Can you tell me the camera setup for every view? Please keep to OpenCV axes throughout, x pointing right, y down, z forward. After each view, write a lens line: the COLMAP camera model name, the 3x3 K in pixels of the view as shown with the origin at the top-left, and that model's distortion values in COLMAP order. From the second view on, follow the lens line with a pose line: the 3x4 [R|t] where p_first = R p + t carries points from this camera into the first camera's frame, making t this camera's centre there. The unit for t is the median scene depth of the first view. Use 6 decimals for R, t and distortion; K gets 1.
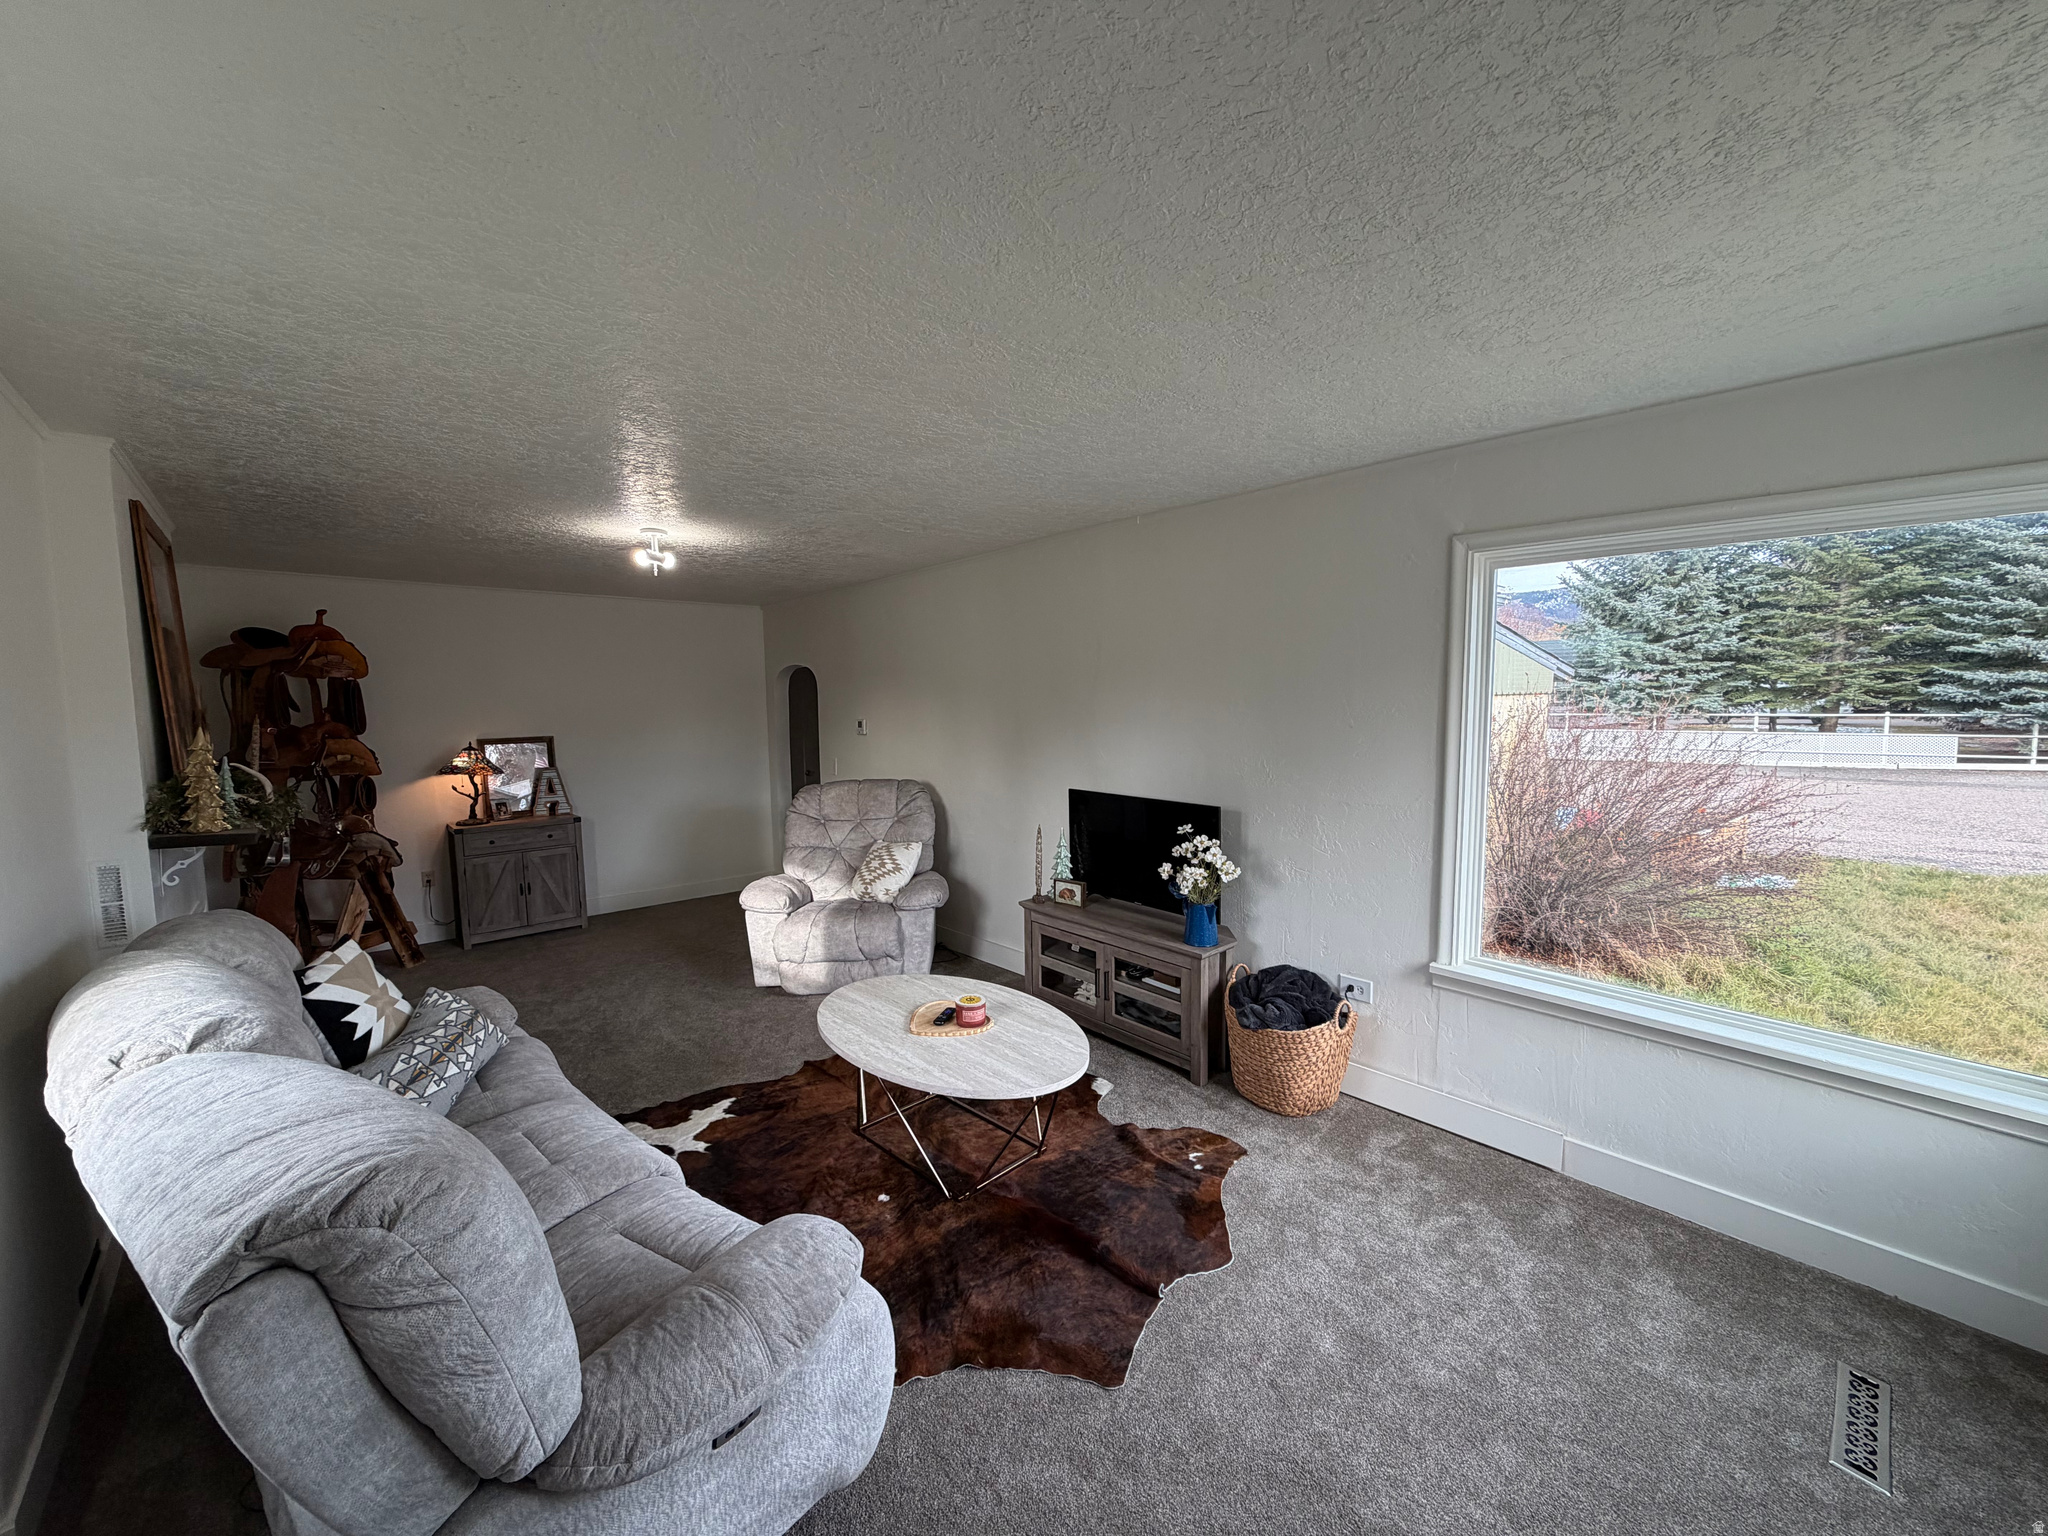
lens RADIAL K [[812.5, 0, 1010.3], [0, 812.5, 770.1], [0, 0, 1]] dist [-0.001521, 0.000049]
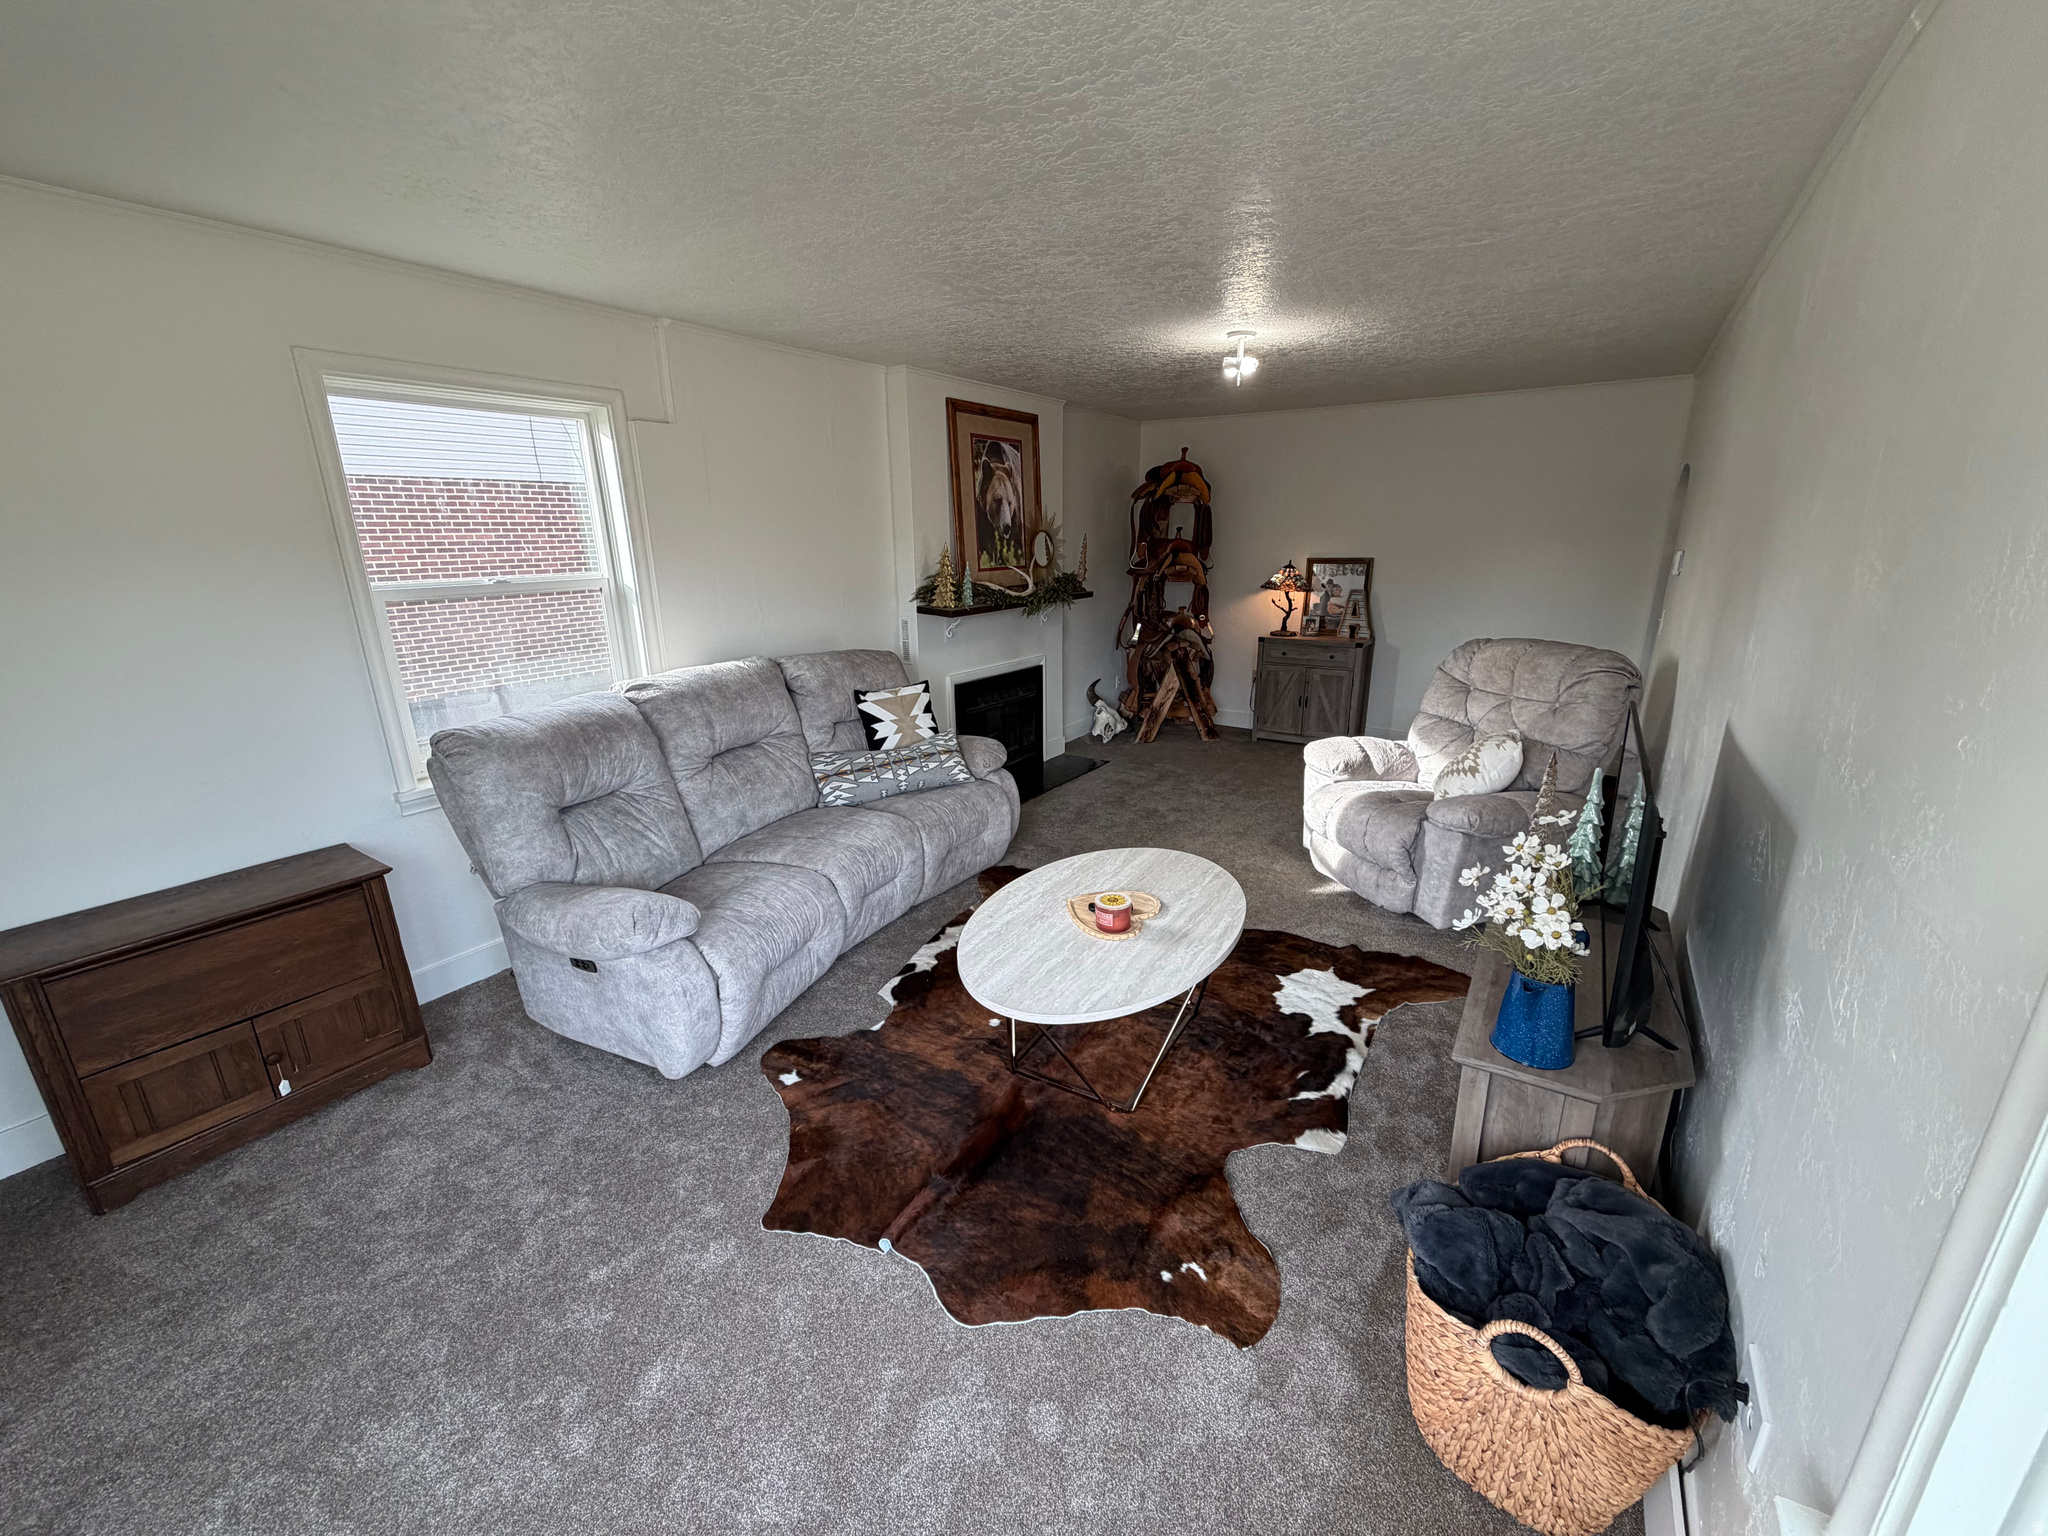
lens RADIAL K [[812.5, 0, 1023.4], [0, 812.5, 768.7], [0, 0, 1]] dist [-0.001521, 0.000049]
pose [[0.259877, 0.281537, -0.923689, 0.492876], [-0.075818, 0.959550, 0.271137, -0.049917], [0.962661, -0.000430, 0.270711, 0.507055]]
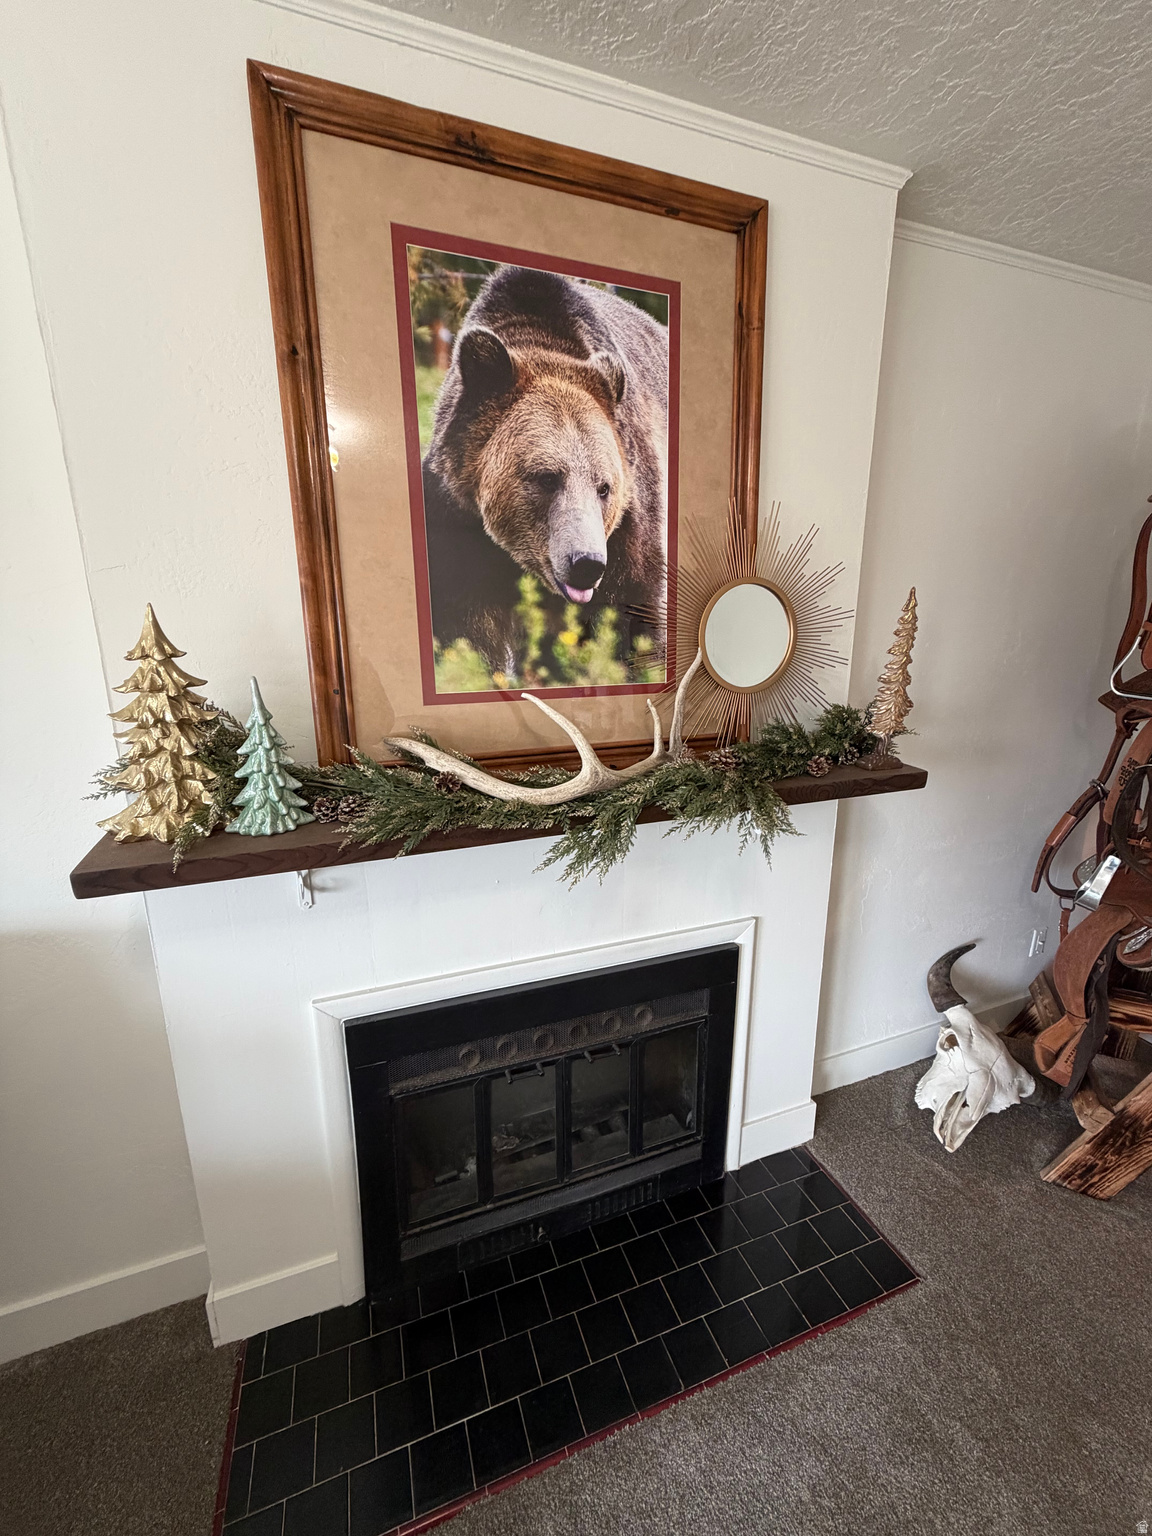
lens RADIAL K [[609.4, 0, 580.2], [0, 609.4, 777.0], [0, 0, 1]] dist [-0.001521, 0.000049]
pose [[-0.352187, 0.233543, -0.906323, -0.553714], [-0.066747, 0.959634, 0.273218, -0.047787], [0.933547, 0.156718, -0.322382, 0.962650]]
